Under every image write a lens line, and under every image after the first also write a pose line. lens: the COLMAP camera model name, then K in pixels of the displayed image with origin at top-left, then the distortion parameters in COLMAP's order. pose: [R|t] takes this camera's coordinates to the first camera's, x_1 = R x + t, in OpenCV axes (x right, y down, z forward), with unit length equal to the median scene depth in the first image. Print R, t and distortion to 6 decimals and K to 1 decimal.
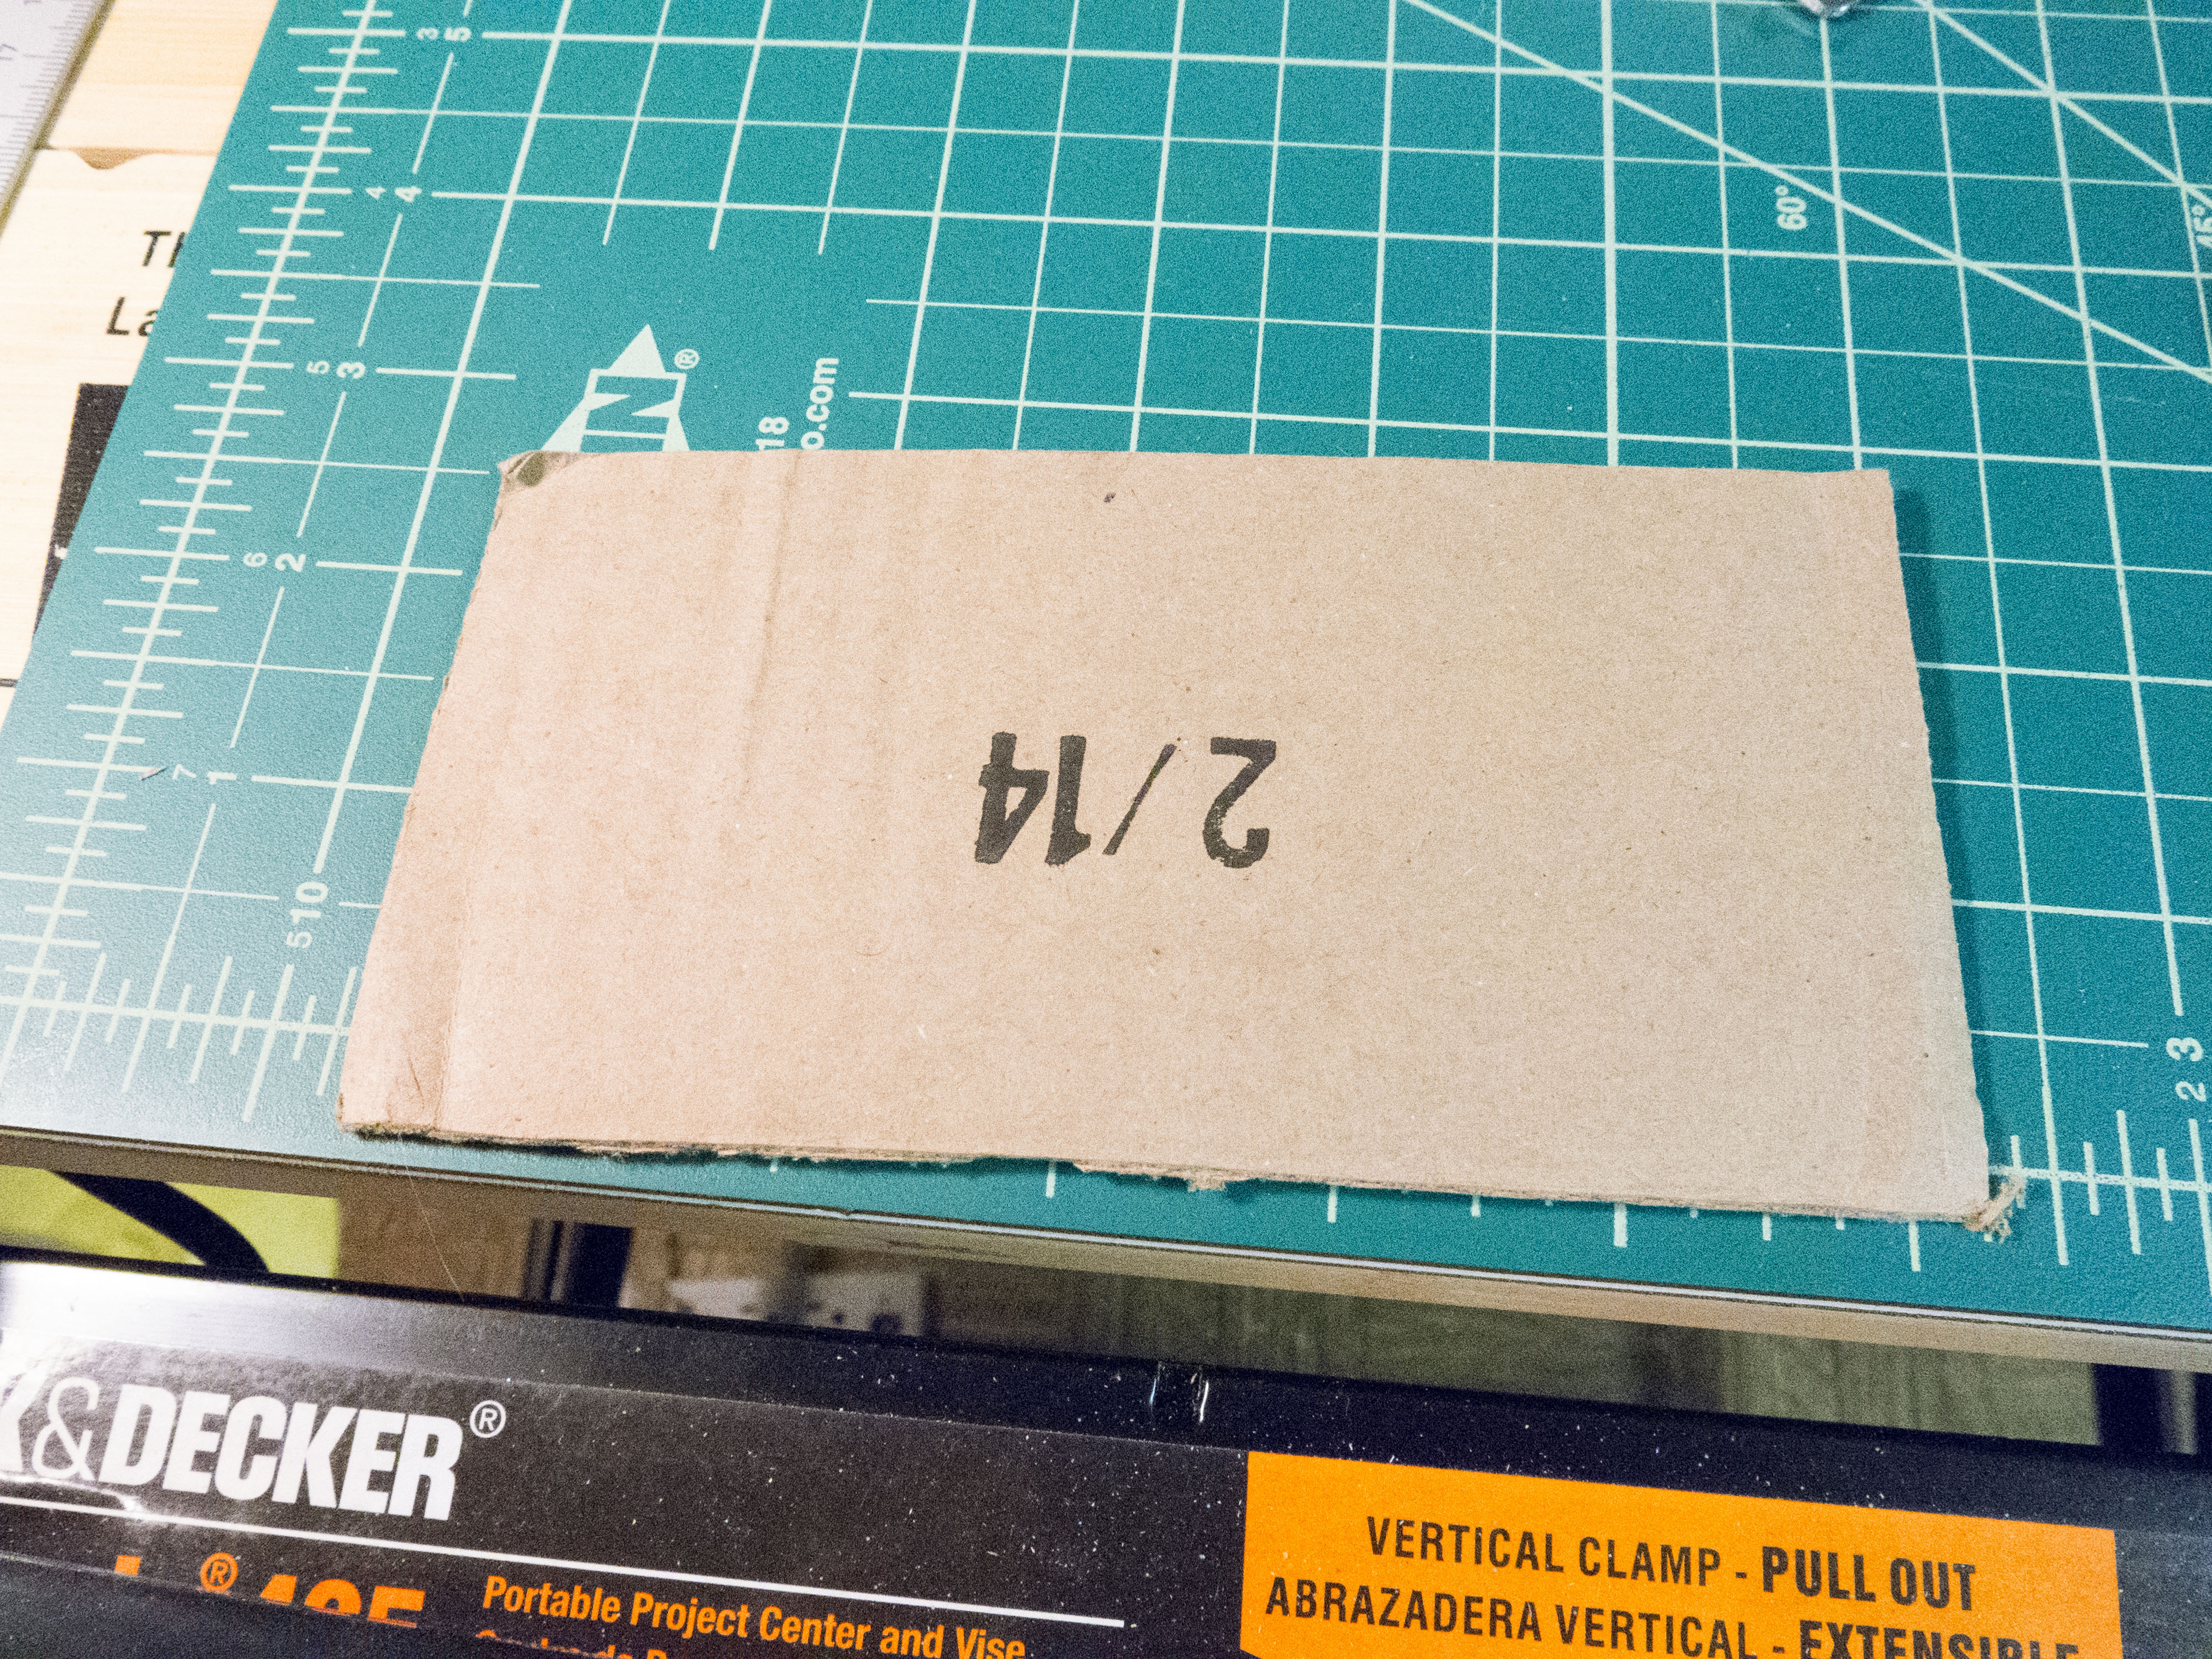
lens RADIAL K [[1860.1, 0, 1101.0], [0, 1860.1, 836.0], [0, 0, 1]] dist [-0.009626, -0.010901]
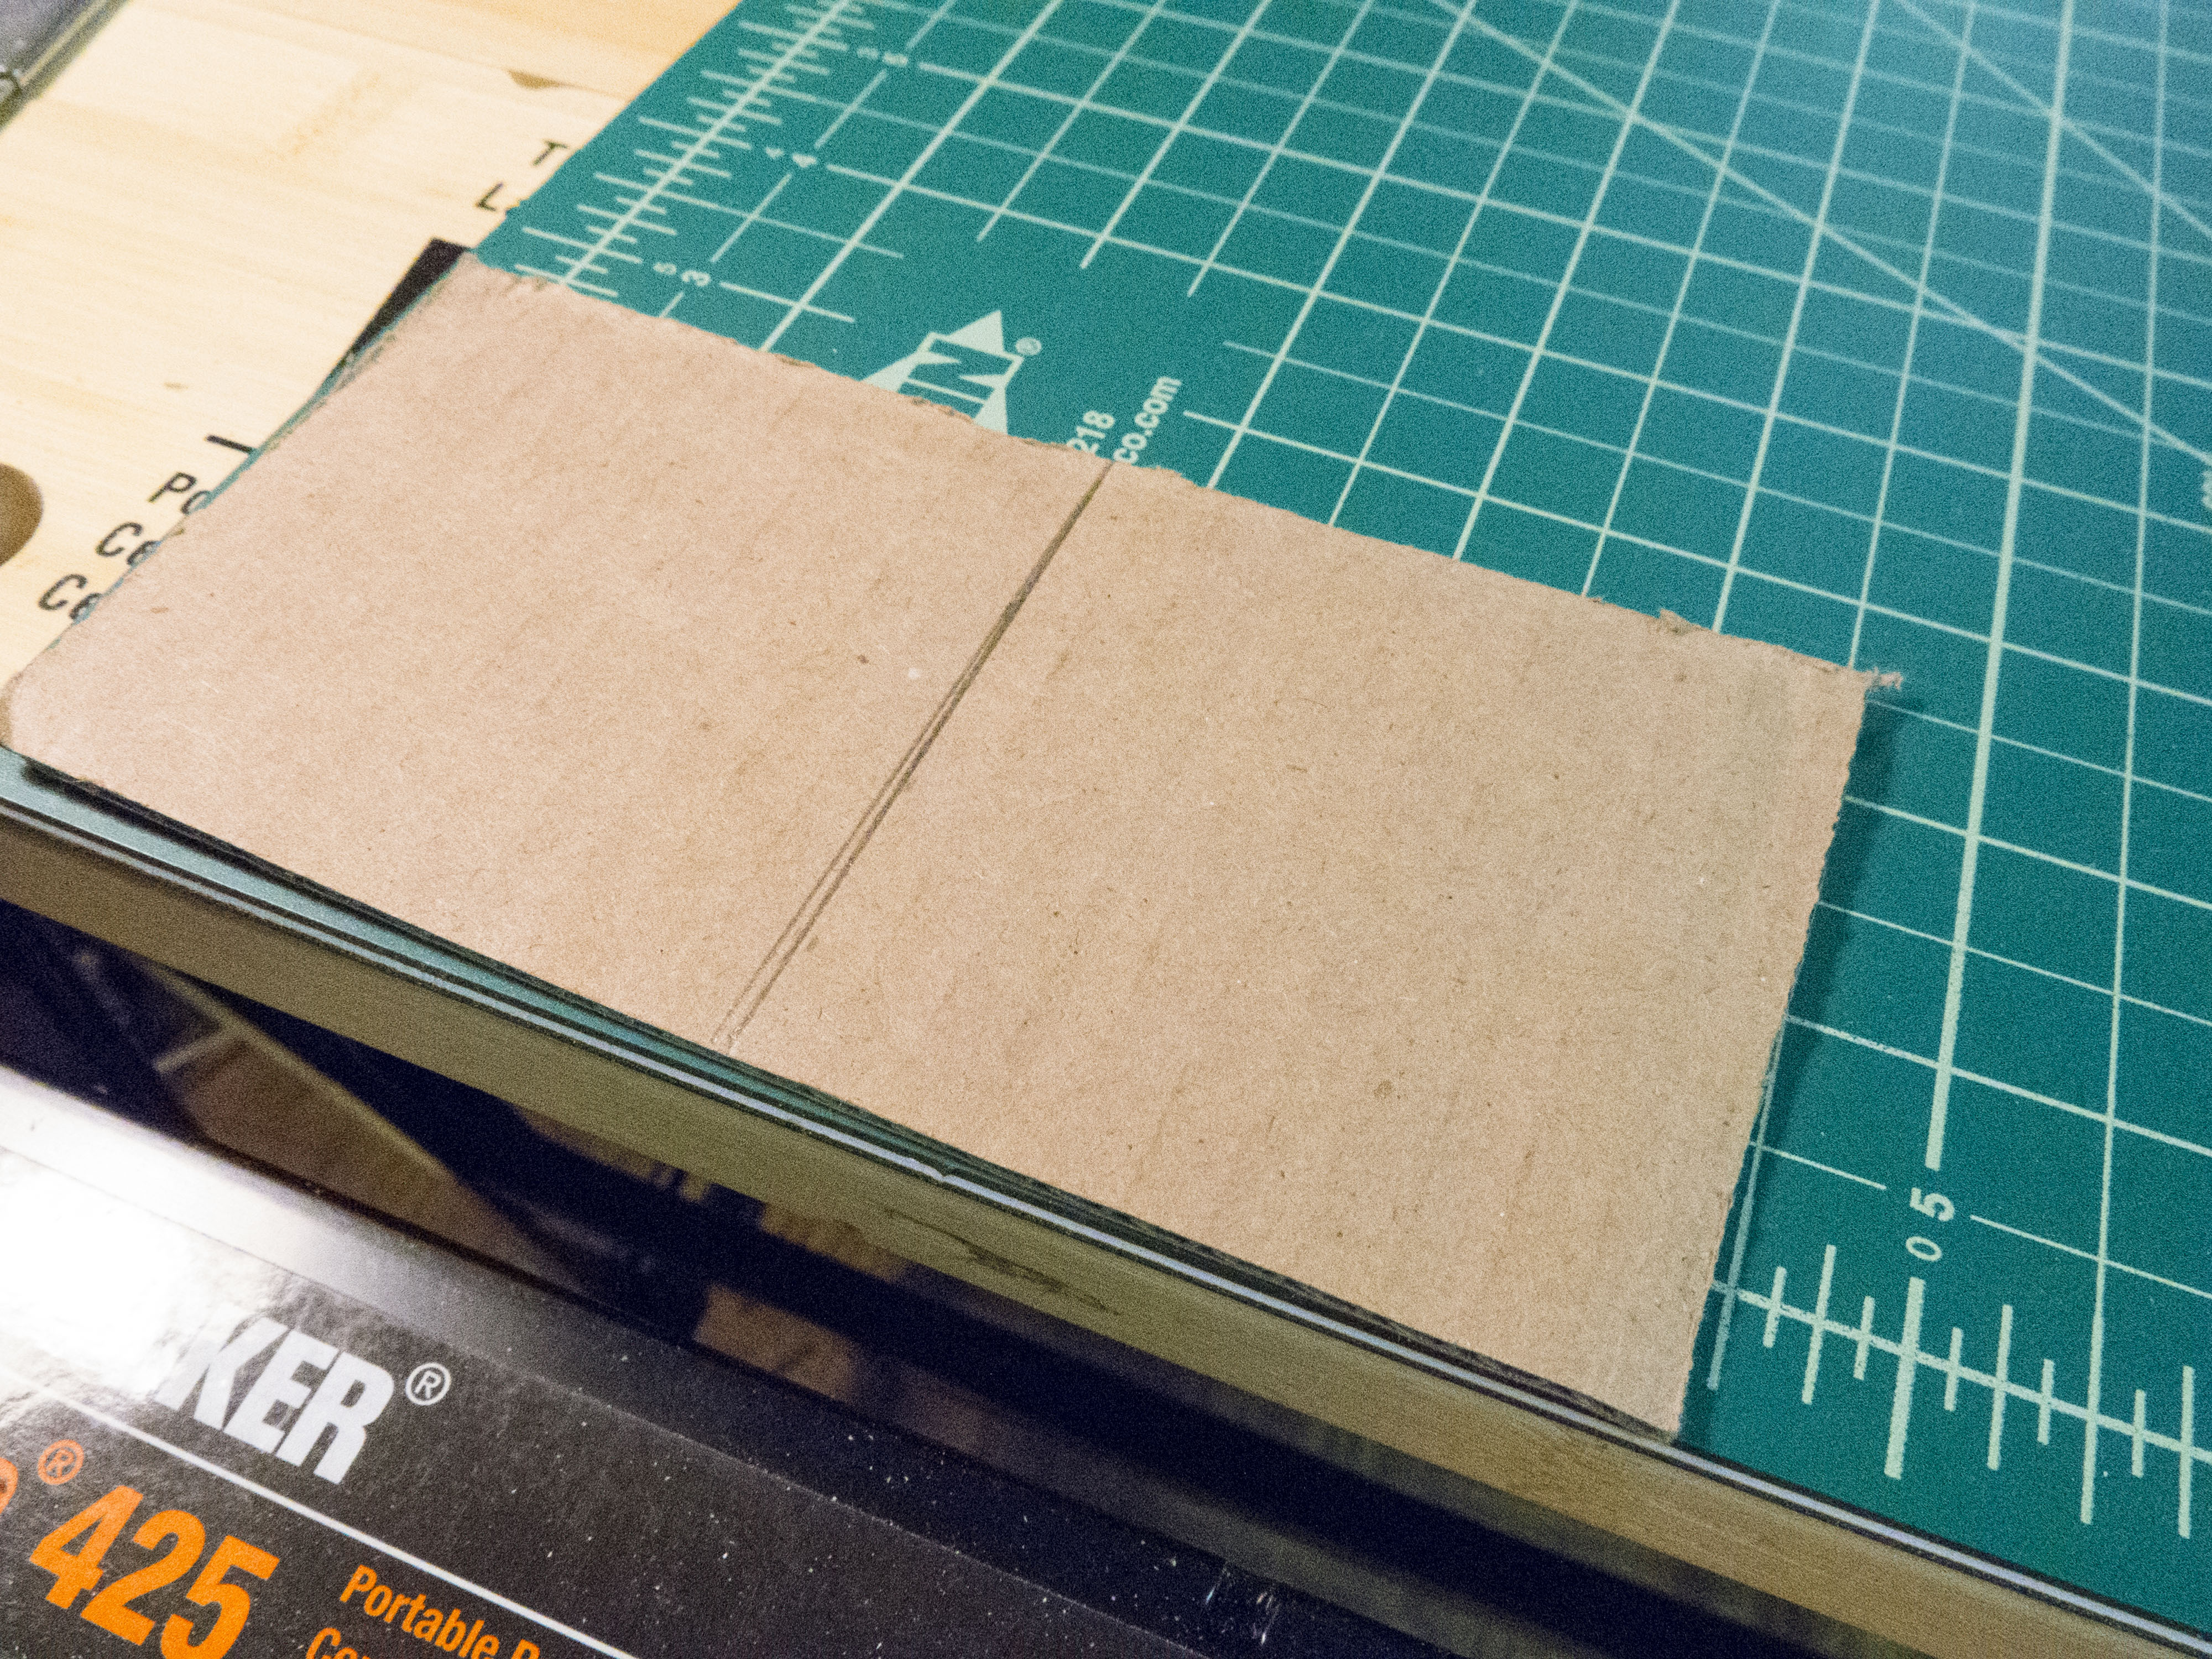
lens RADIAL K [[1860.1, 0, 1103.0], [0, 1860.1, 835.0], [0, 0, 1]] dist [-0.009626, -0.010901]
pose [[0.958849, 0.264765, -0.102512, -0.020979], [-0.282373, 0.926916, -0.247167, 0.206837], [0.029579, 0.265942, 0.963535, 0.144351]]
